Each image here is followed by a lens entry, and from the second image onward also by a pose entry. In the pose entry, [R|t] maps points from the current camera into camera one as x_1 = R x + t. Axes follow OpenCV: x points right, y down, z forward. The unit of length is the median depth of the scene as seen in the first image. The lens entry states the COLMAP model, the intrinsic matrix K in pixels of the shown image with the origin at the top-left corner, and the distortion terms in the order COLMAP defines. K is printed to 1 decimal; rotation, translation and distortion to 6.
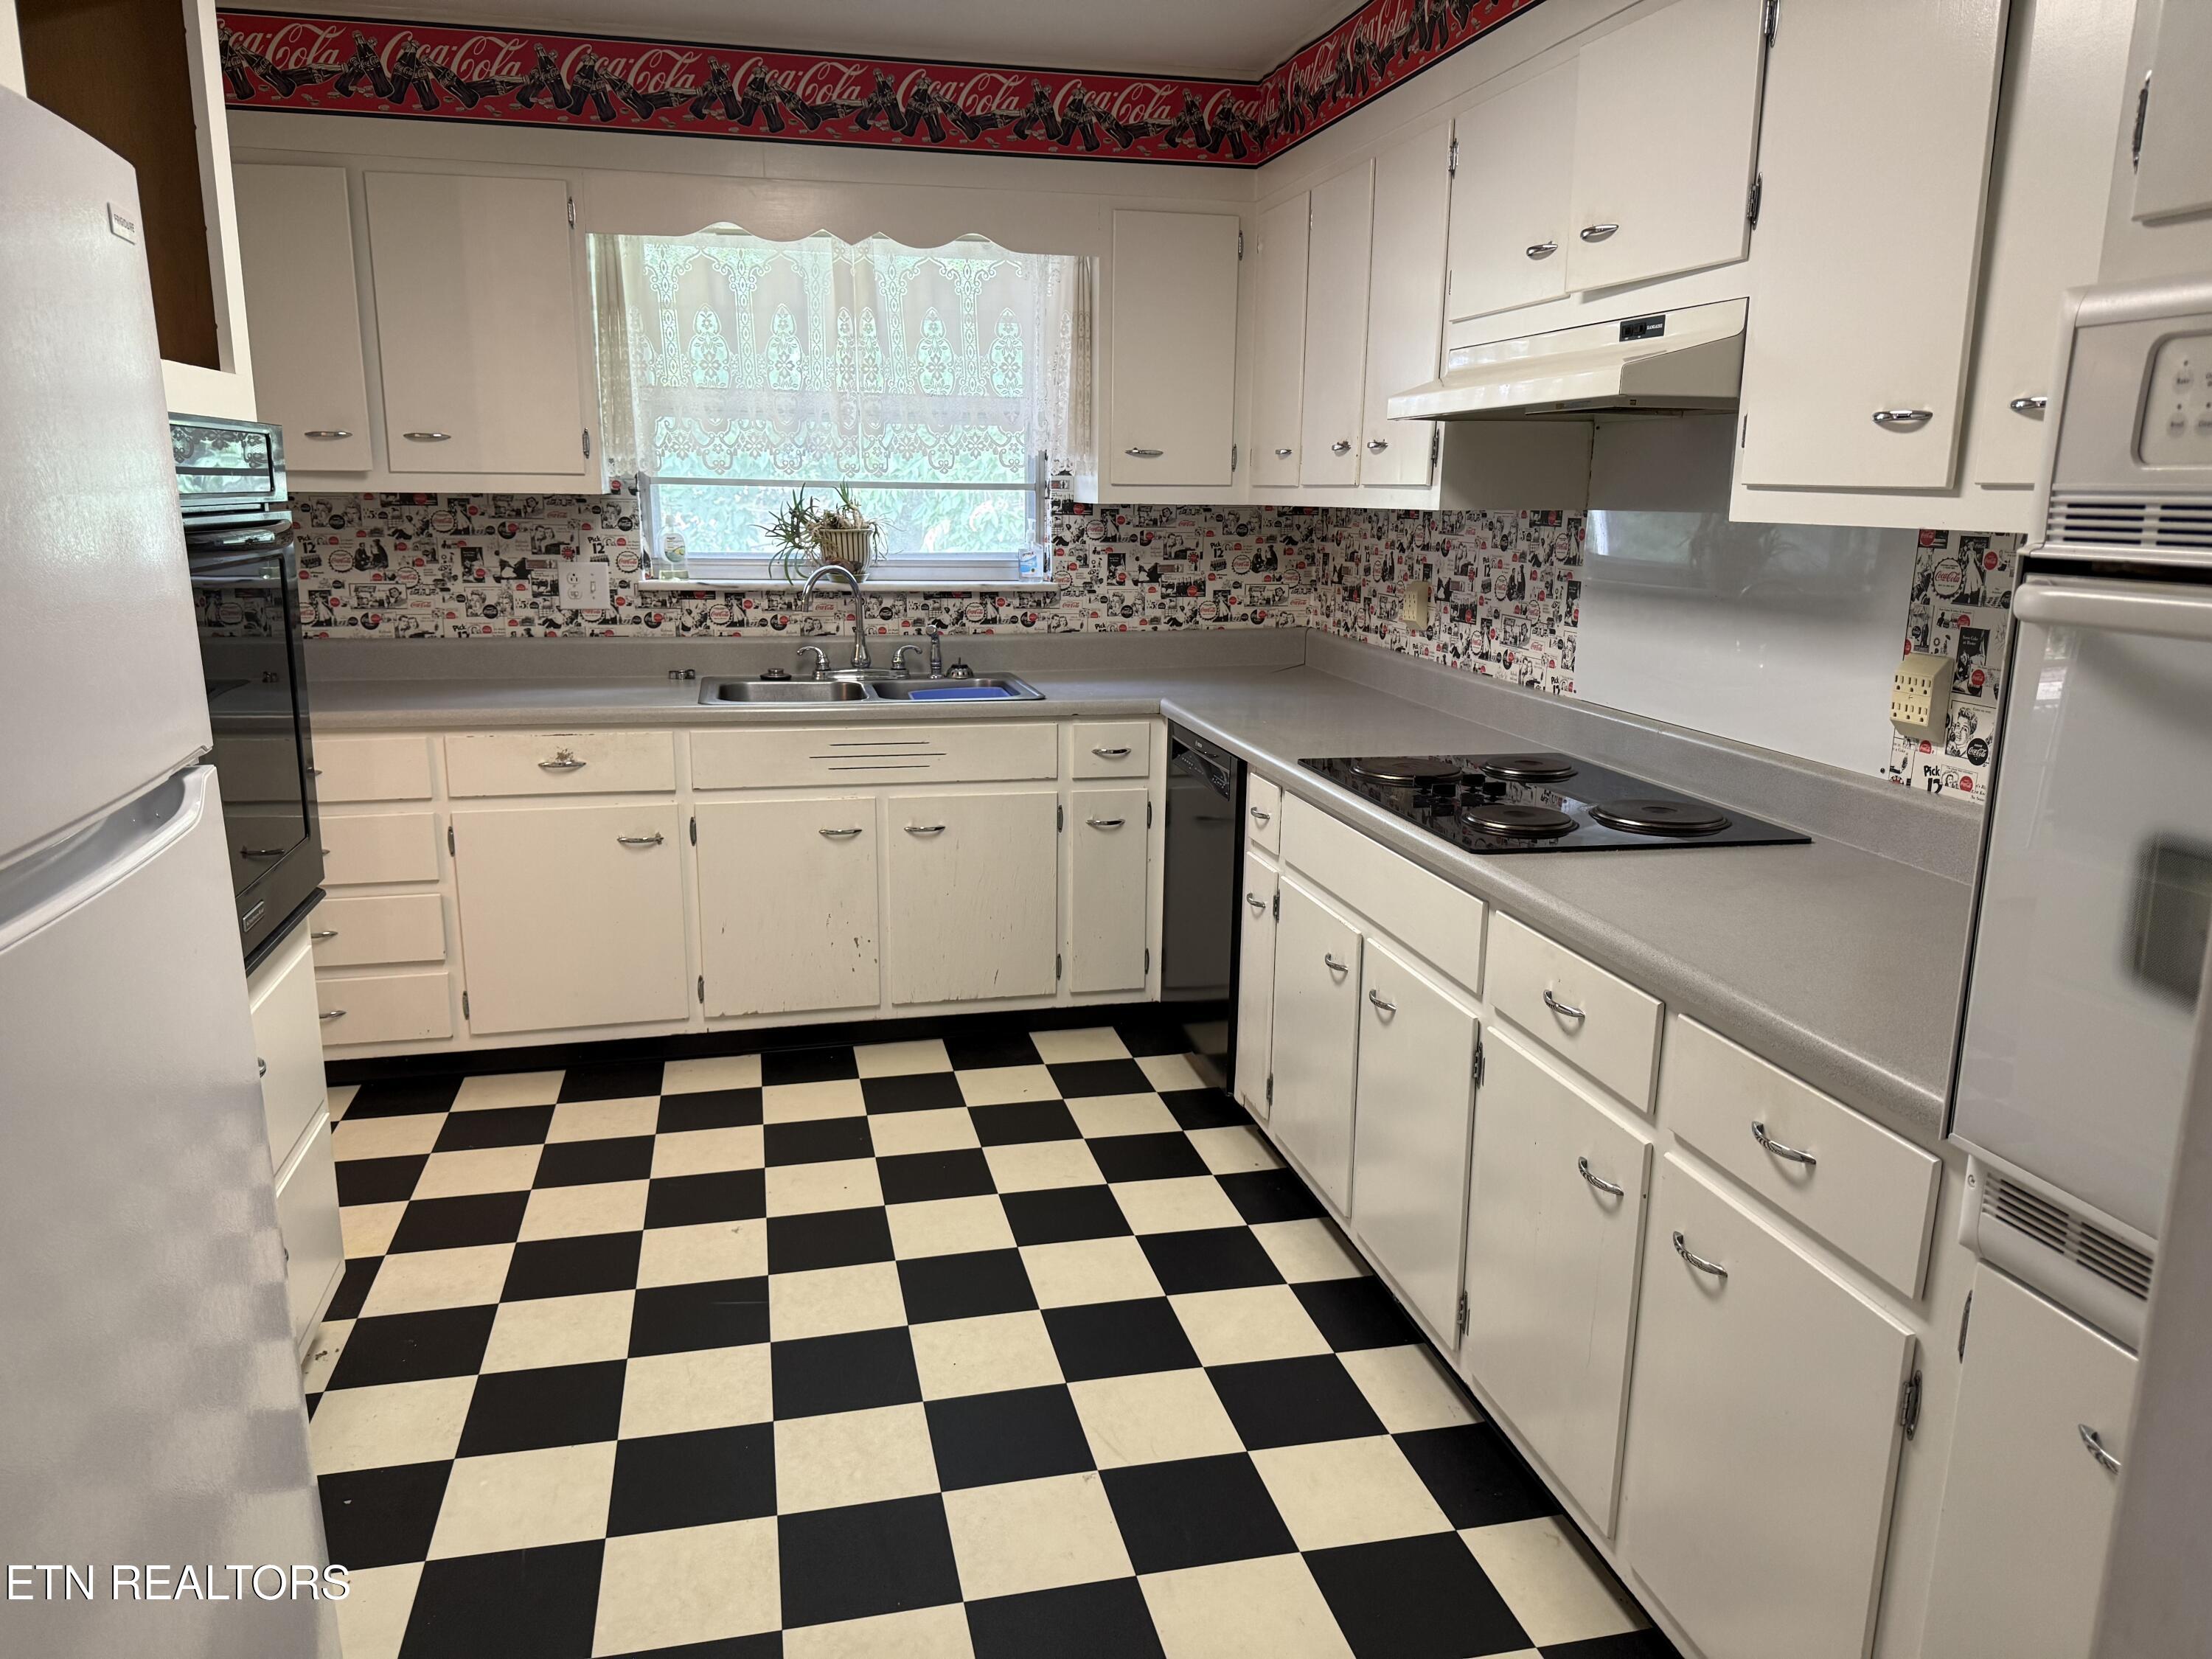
lens RADIAL K [[1532.7, 0, 1097.3], [0, 1532.7, 822.7], [0, 0, 1]] dist [0.131911, -0.248368]
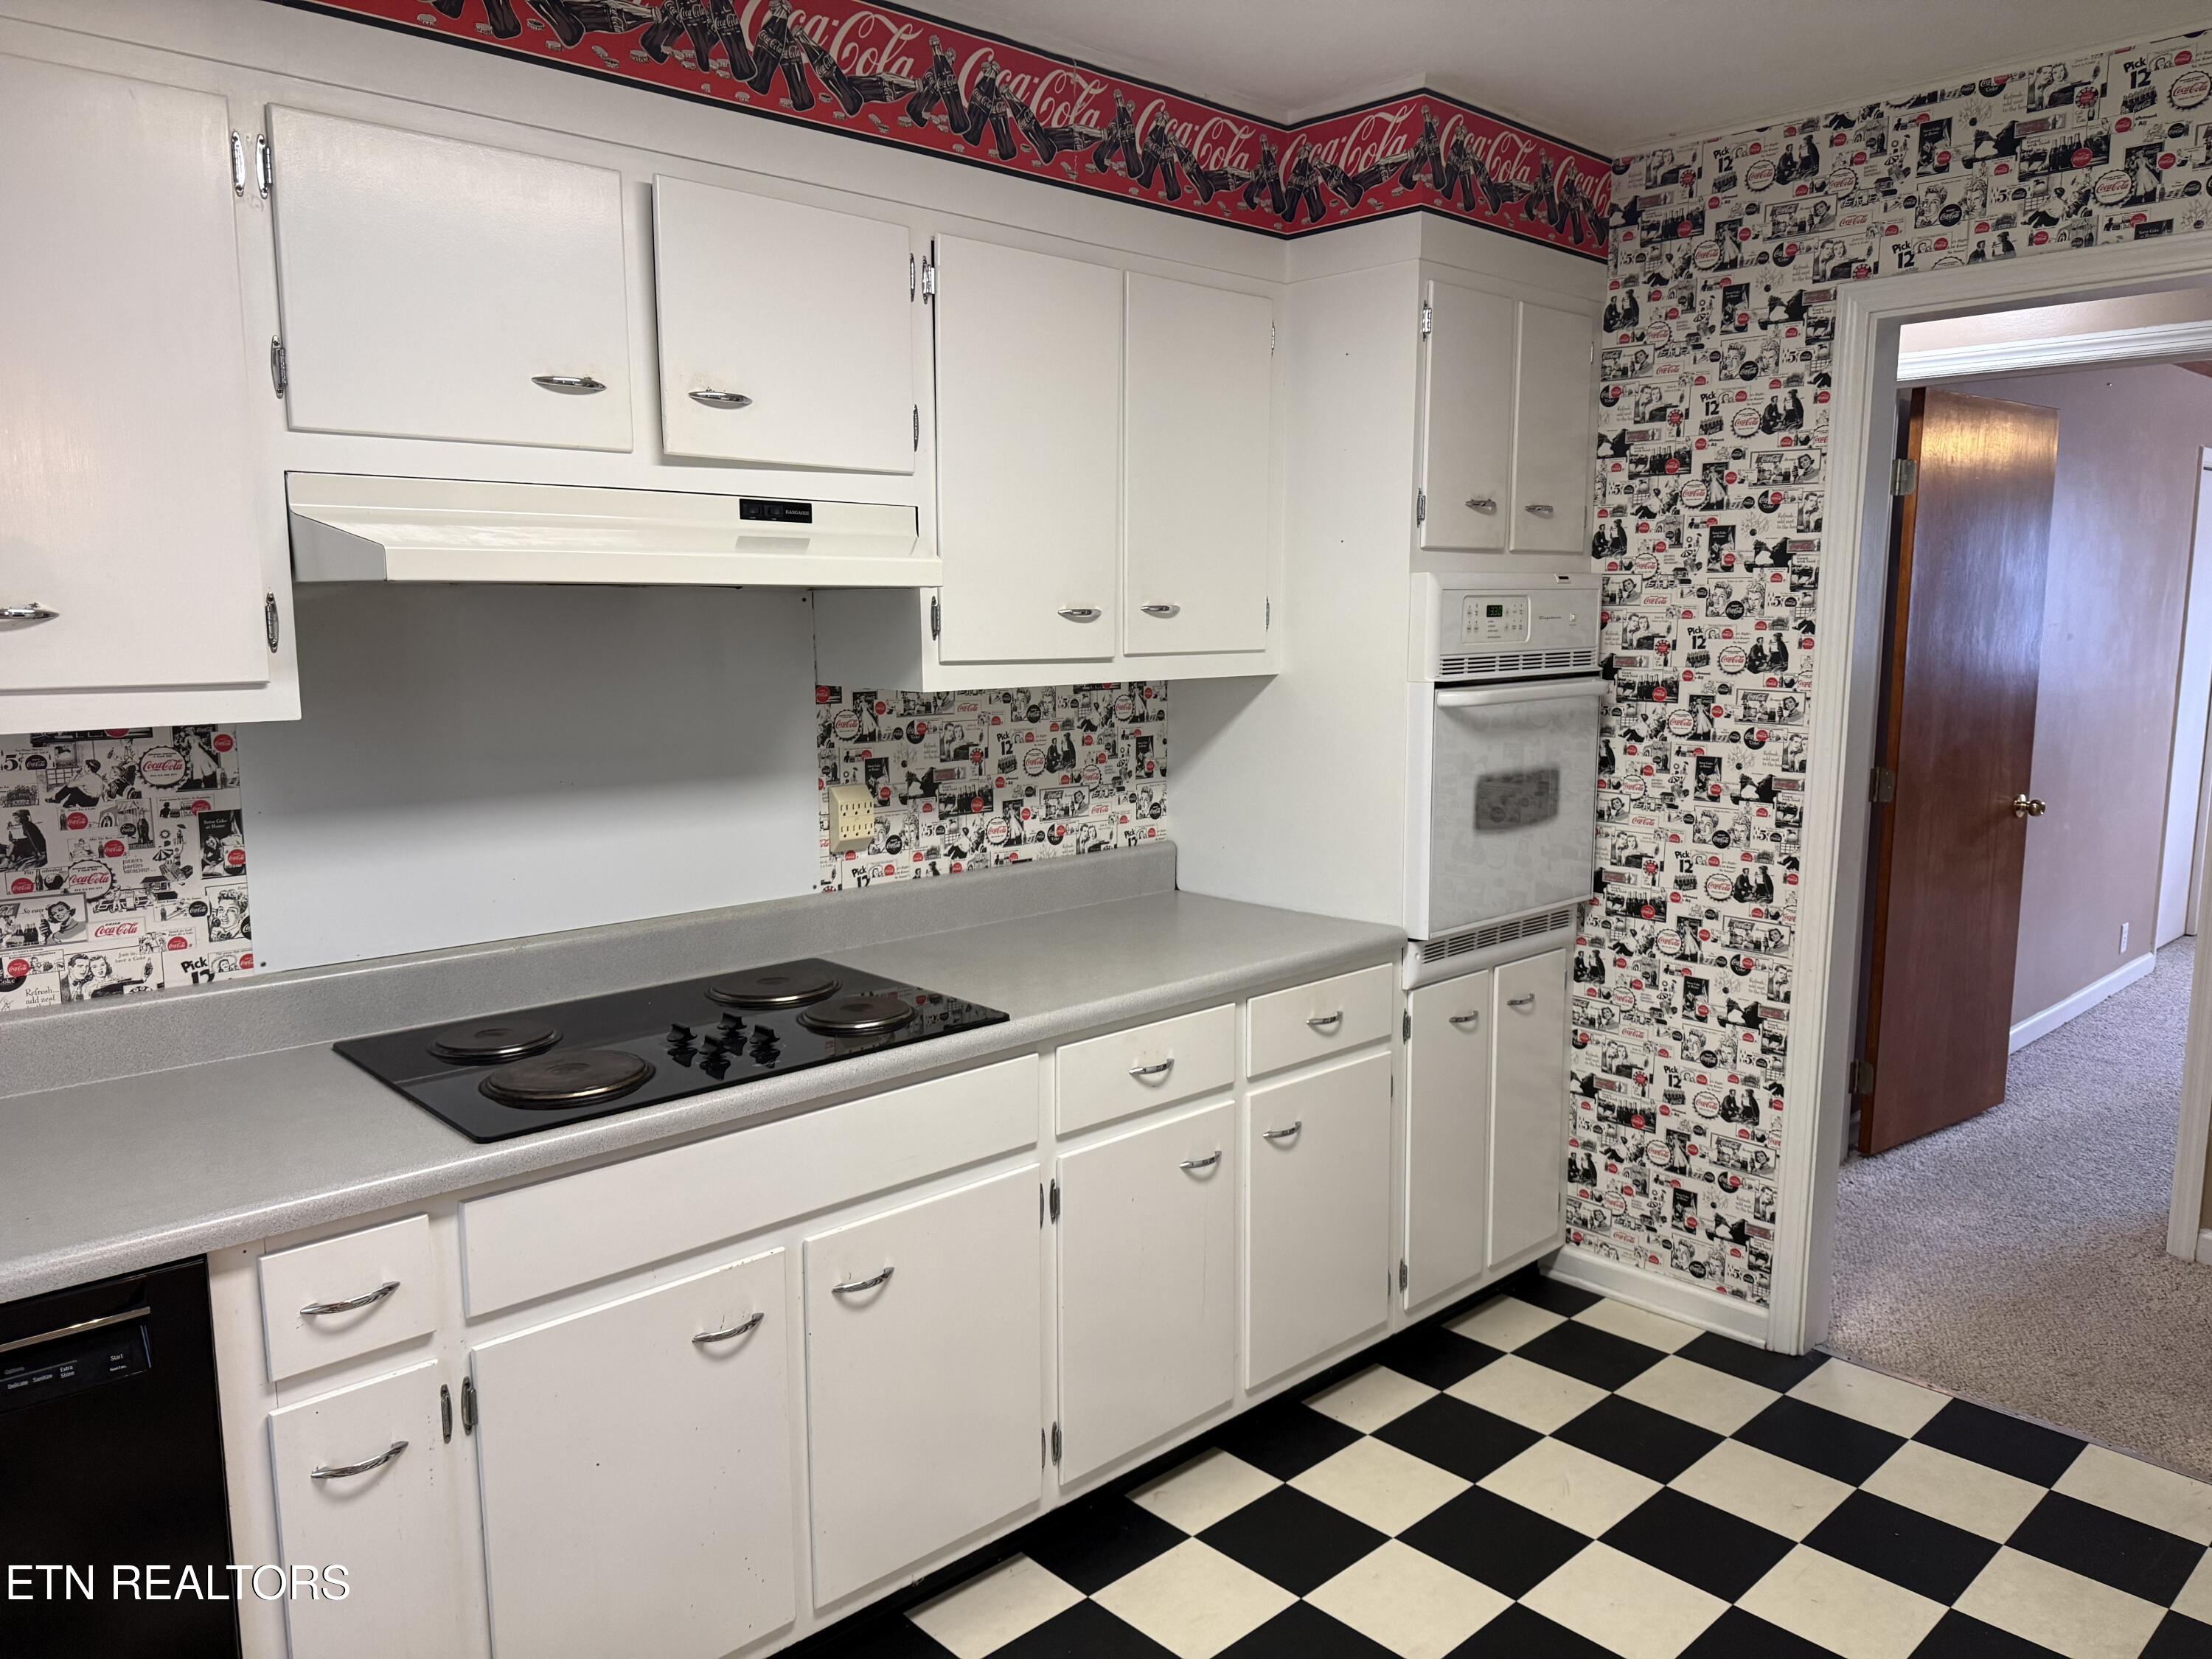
lens RADIAL K [[1552.3, 0, 1095.6], [0, 1552.3, 834.7], [0, 0, 1]] dist [0.026178, -0.044816]
pose [[-0.505572, -0.137068, 0.851827, -0.610561], [0.179324, 0.949046, 0.259143, -0.334202], [-0.843943, 0.283769, -0.455231, 1.306588]]
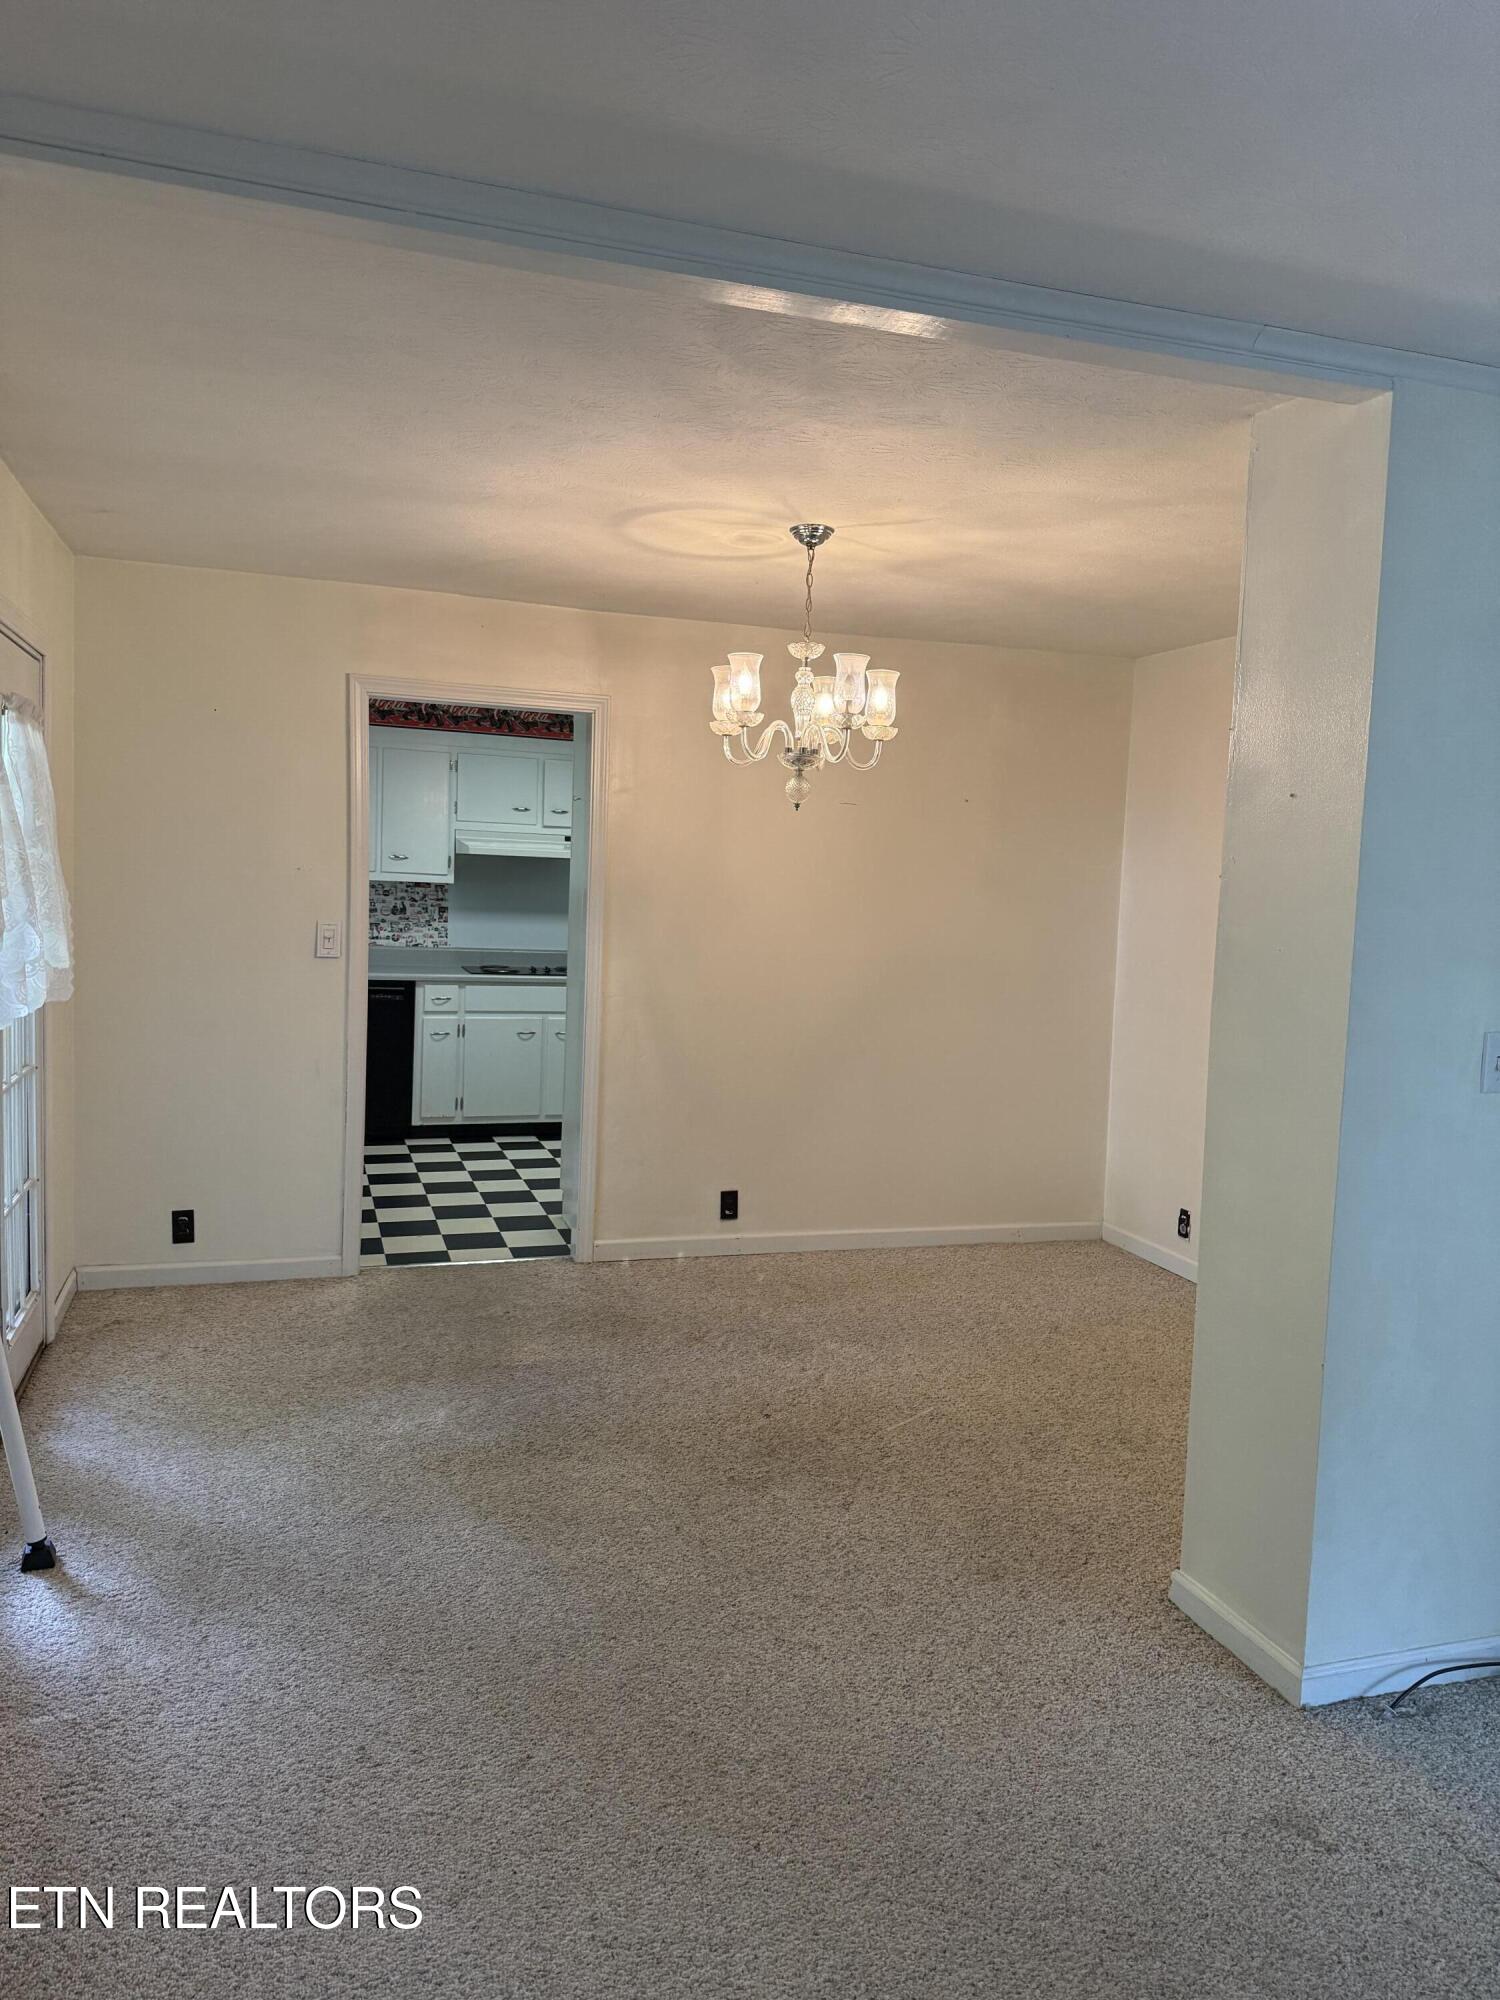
lens RADIAL K [[1385.8, 0, 754.4], [0, 1385.8, 976.5], [0, 0, 1]] dist [0.131911, -0.248368]
pose [[-0.092185, -0.085856, 0.992034, -3.024991], [0.173003, 0.979743, 0.100868, -0.250128], [-0.980598, 0.180923, -0.075464, 0.867134]]
